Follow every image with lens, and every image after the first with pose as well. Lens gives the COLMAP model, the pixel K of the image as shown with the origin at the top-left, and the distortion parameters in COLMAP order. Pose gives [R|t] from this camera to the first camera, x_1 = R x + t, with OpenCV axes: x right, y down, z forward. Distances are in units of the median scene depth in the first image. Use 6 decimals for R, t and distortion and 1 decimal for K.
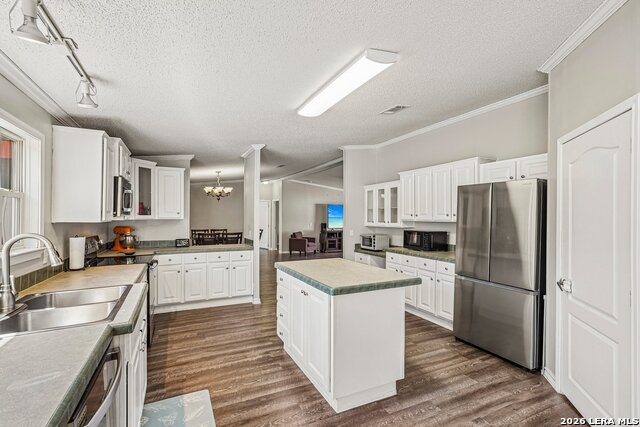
lens RADIAL K [[284.0, 0, 309.8], [0, 284.0, 216.3], [0, 0, 1]] dist [-0.003495, 0.002879]
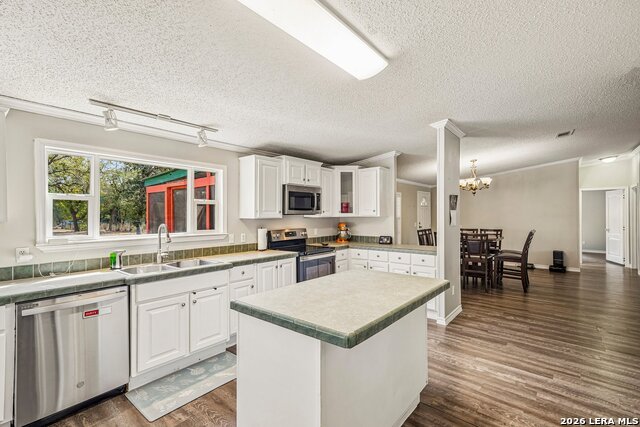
lens RADIAL K [[284.0, 0, 332.0], [0, 284.0, 217.4], [0, 0, 1]] dist [-0.003495, 0.002879]
pose [[0.427144, 0.003024, -0.904179, 0.606398], [0.006812, 0.999955, 0.006562, 0.007114], [0.904158, -0.008962, 0.427104, 0.603827]]
